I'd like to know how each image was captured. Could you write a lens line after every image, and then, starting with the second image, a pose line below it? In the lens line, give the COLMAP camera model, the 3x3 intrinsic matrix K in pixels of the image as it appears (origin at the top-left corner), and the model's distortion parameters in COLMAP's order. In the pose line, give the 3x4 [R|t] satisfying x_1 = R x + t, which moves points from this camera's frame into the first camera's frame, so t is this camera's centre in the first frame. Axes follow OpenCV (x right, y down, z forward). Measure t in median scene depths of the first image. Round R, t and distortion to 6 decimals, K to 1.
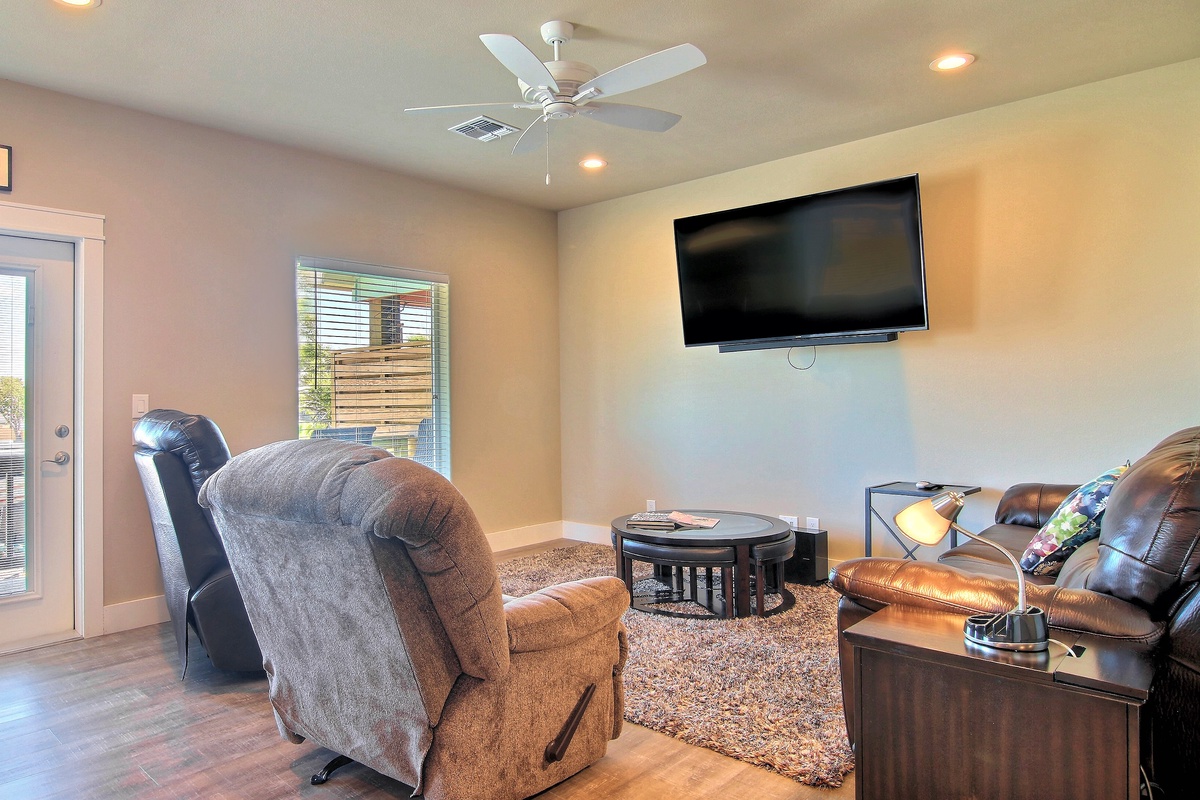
lens RADIAL K [[679.3, 0, 605.7], [0, 679.3, 401.4], [0, 0, 1]] dist [-0.001806, -0.013890]
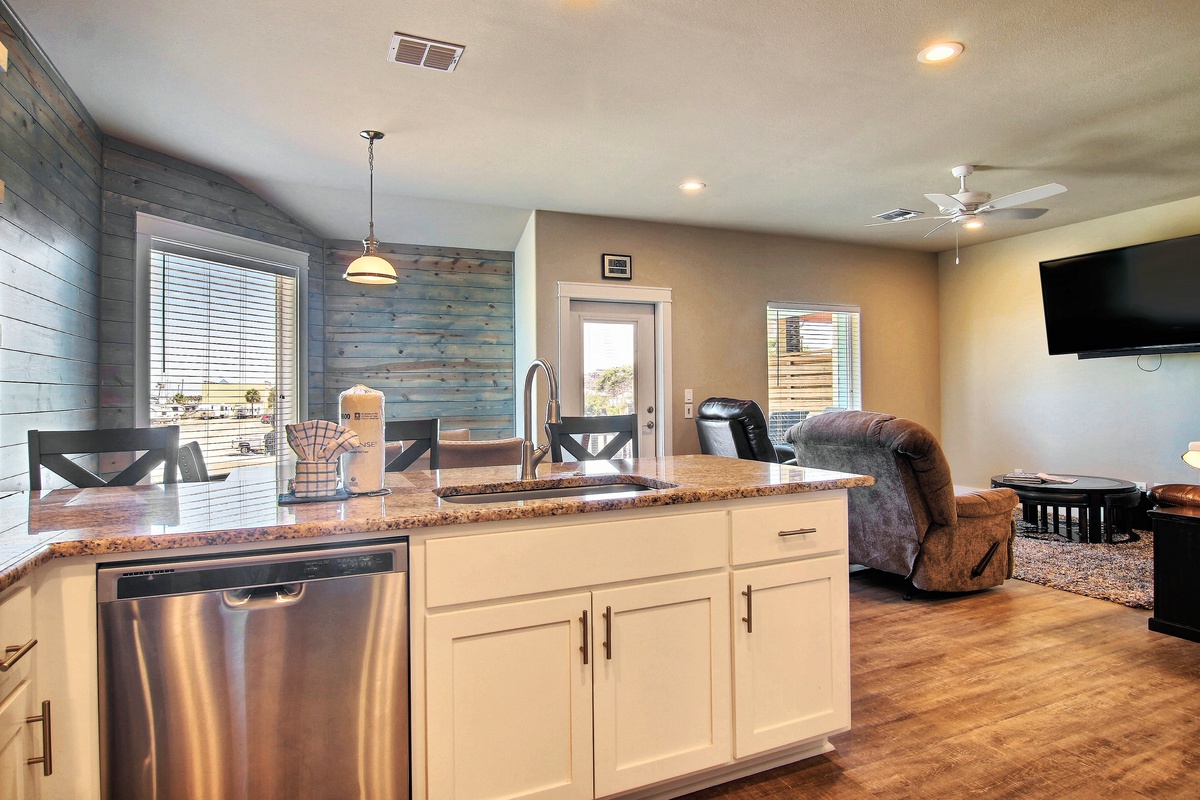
lens RADIAL K [[739.1, 0, 601.3], [0, 739.1, 393.6], [0, 0, 1]] dist [-0.001949, -0.017434]
pose [[0.914846, 0.003219, -0.403791, -0.152685], [-0.004849, 0.999984, -0.003014, 0.009135], [0.403775, 0.004715, 0.914846, -1.015512]]
